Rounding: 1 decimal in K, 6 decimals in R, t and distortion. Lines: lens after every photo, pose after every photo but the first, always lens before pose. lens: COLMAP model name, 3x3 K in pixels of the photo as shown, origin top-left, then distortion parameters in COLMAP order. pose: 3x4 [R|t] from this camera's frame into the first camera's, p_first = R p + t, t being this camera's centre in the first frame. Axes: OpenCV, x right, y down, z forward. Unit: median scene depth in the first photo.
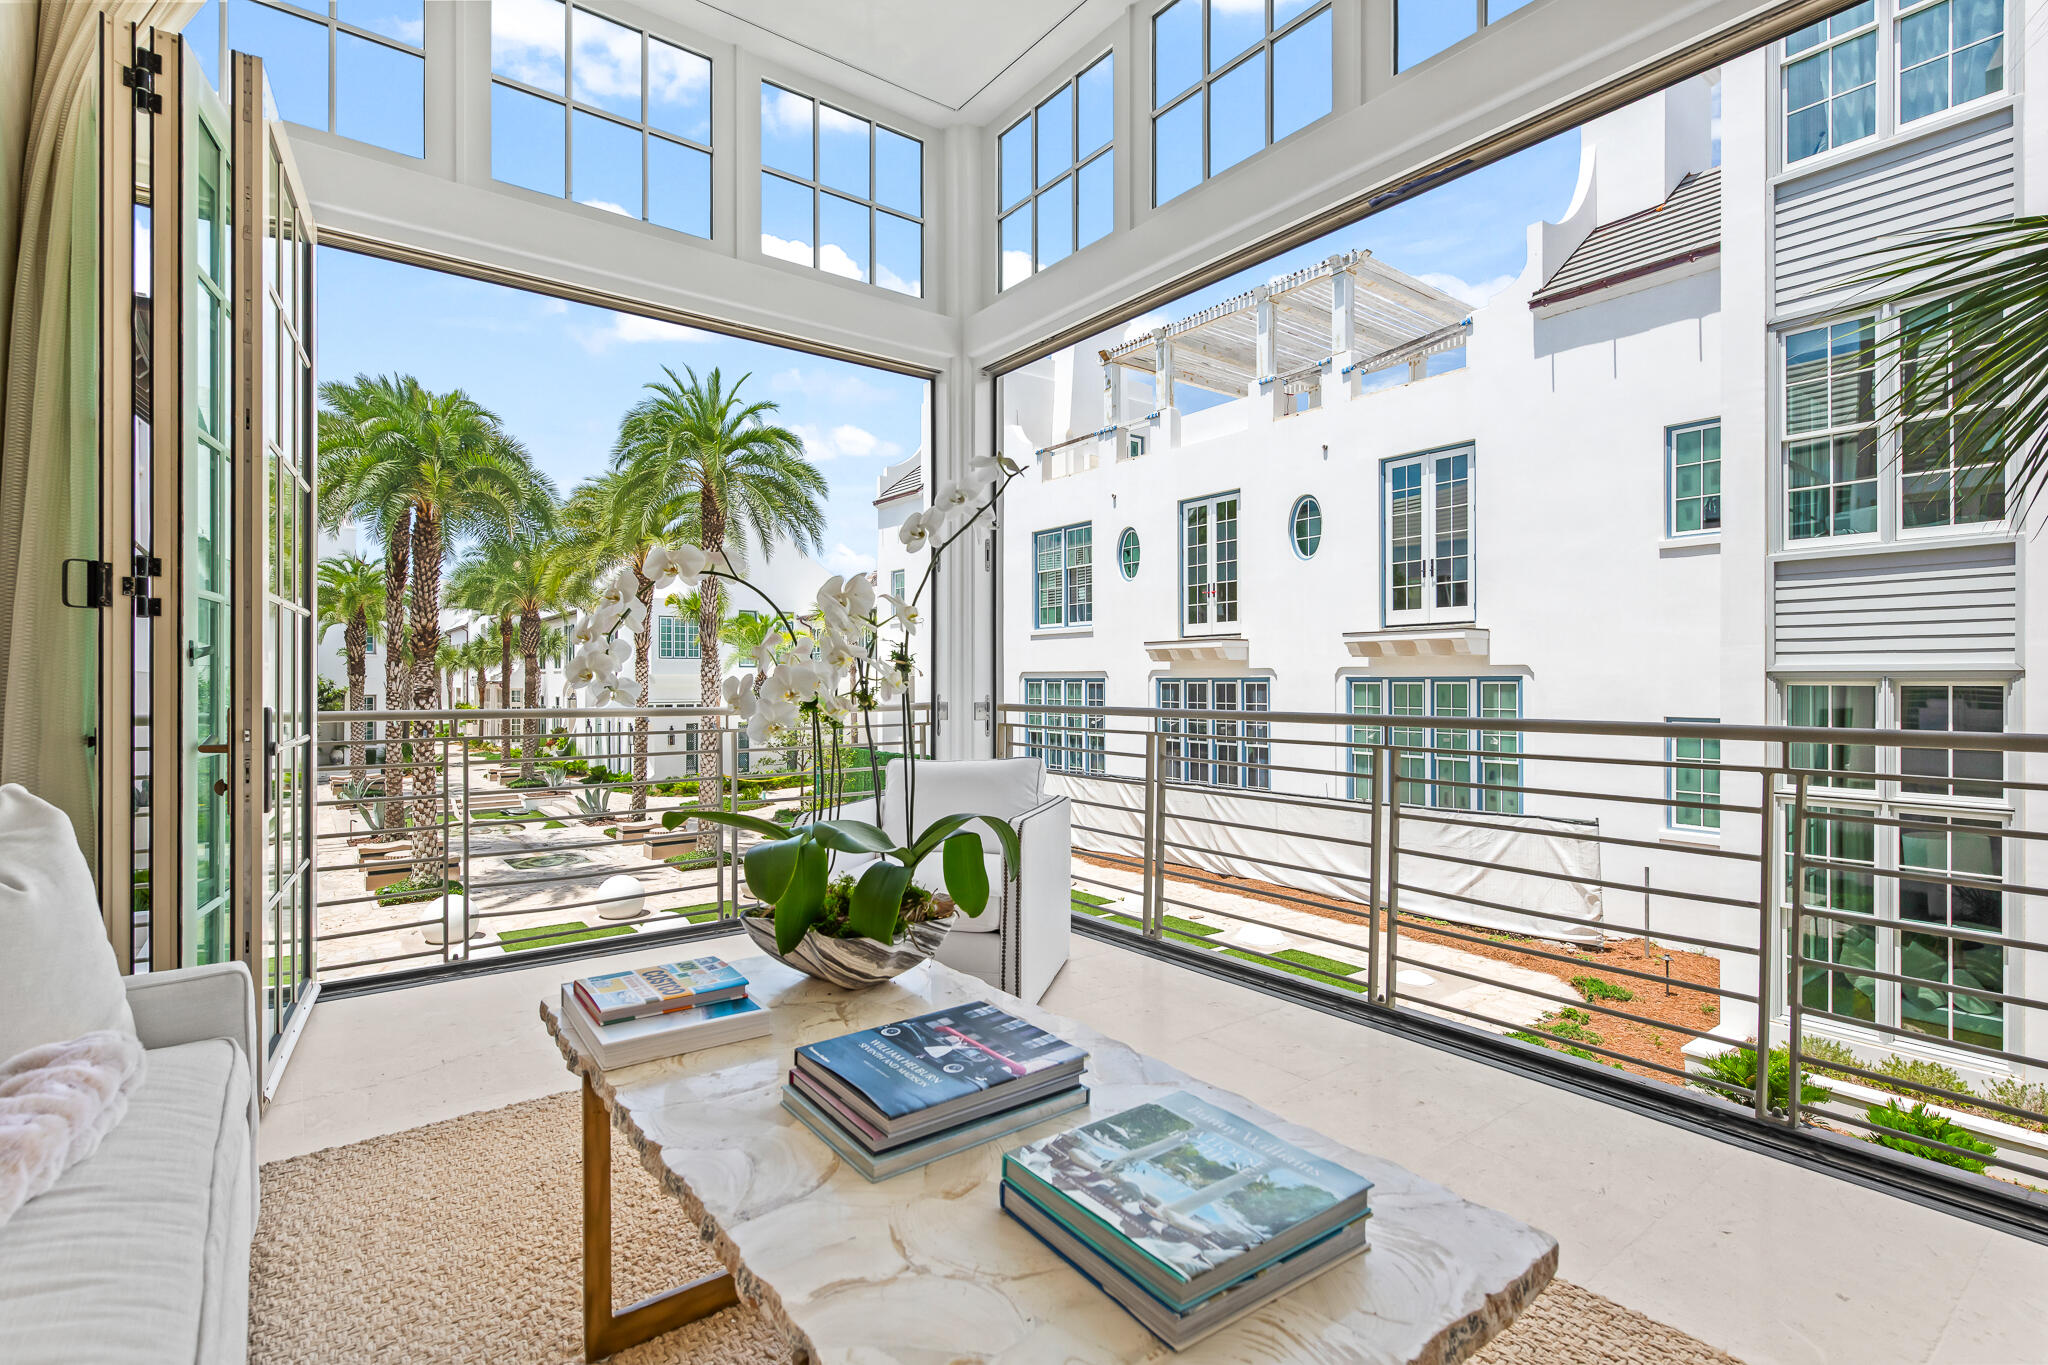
lens RADIAL K [[998.8, 0, 1034.8], [0, 998.8, 677.7], [0, 0, 1]] dist [0.003096, -0.001470]
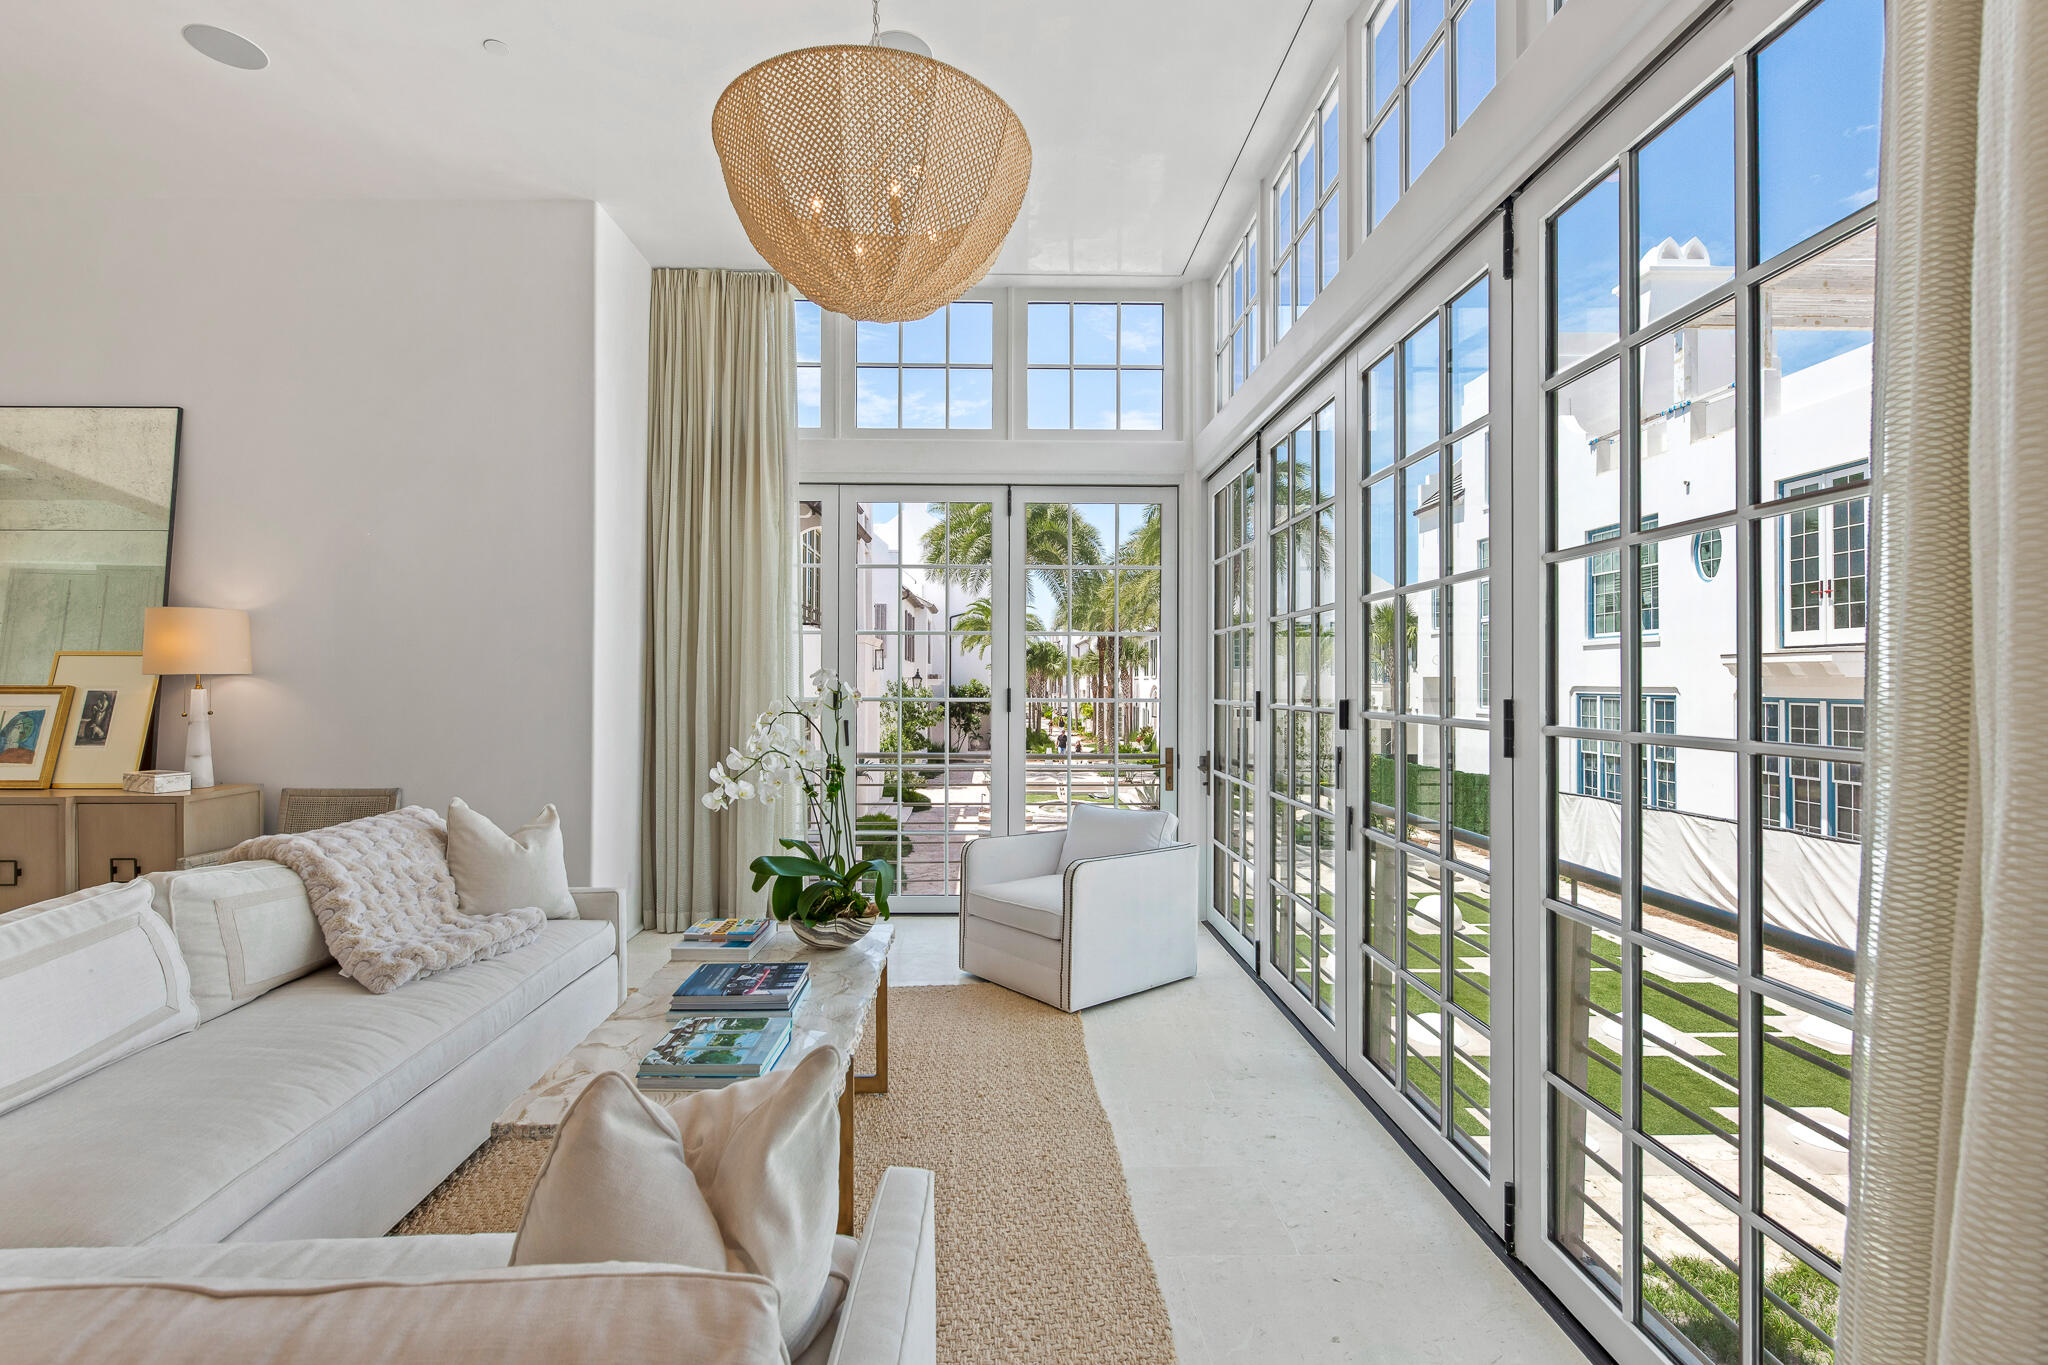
lens RADIAL K [[959.5, 0, 989.6], [0, 959.5, 664.0], [0, 0, 1]] dist [0.005786, -0.004490]
pose [[0.789729, -0.006317, -0.613424, 0.161973], [0.000609, 0.999955, -0.009514, -0.027270], [0.613456, 0.007140, 0.789697, -0.027769]]
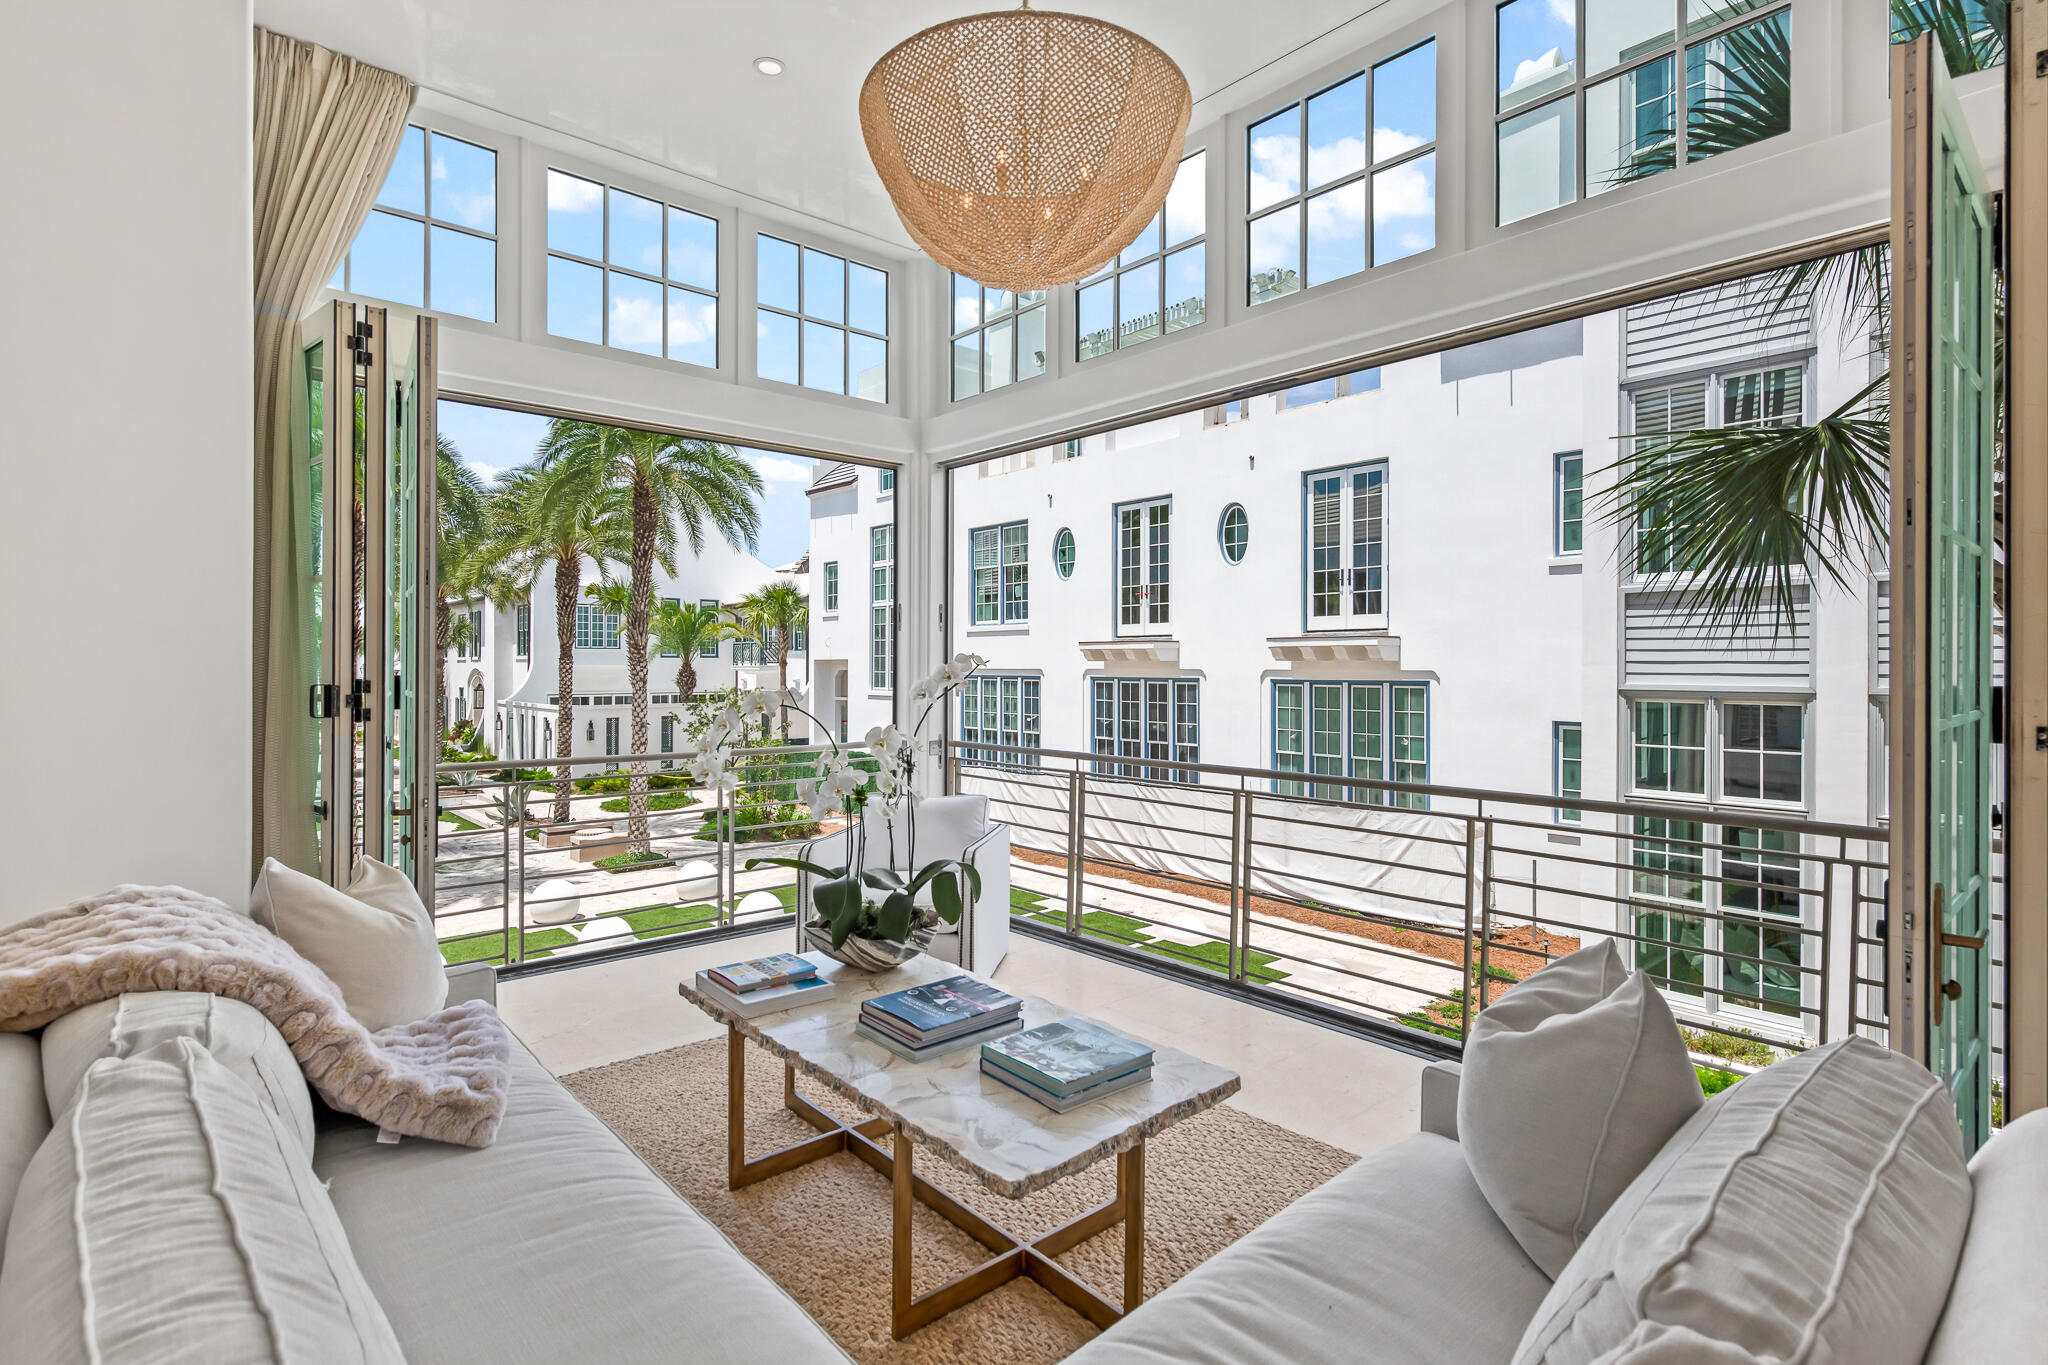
lens RADIAL K [[1058.6, 0, 1060.1], [0, 1058.6, 653.0], [0, 0, 1]] dist [0.003518, -0.000819]
pose [[0.996141, 0.005434, 0.087603, -0.005628], [-0.005139, 0.999980, -0.003591, -0.027488], [-0.087621, 0.003127, 0.996149, -0.101374]]
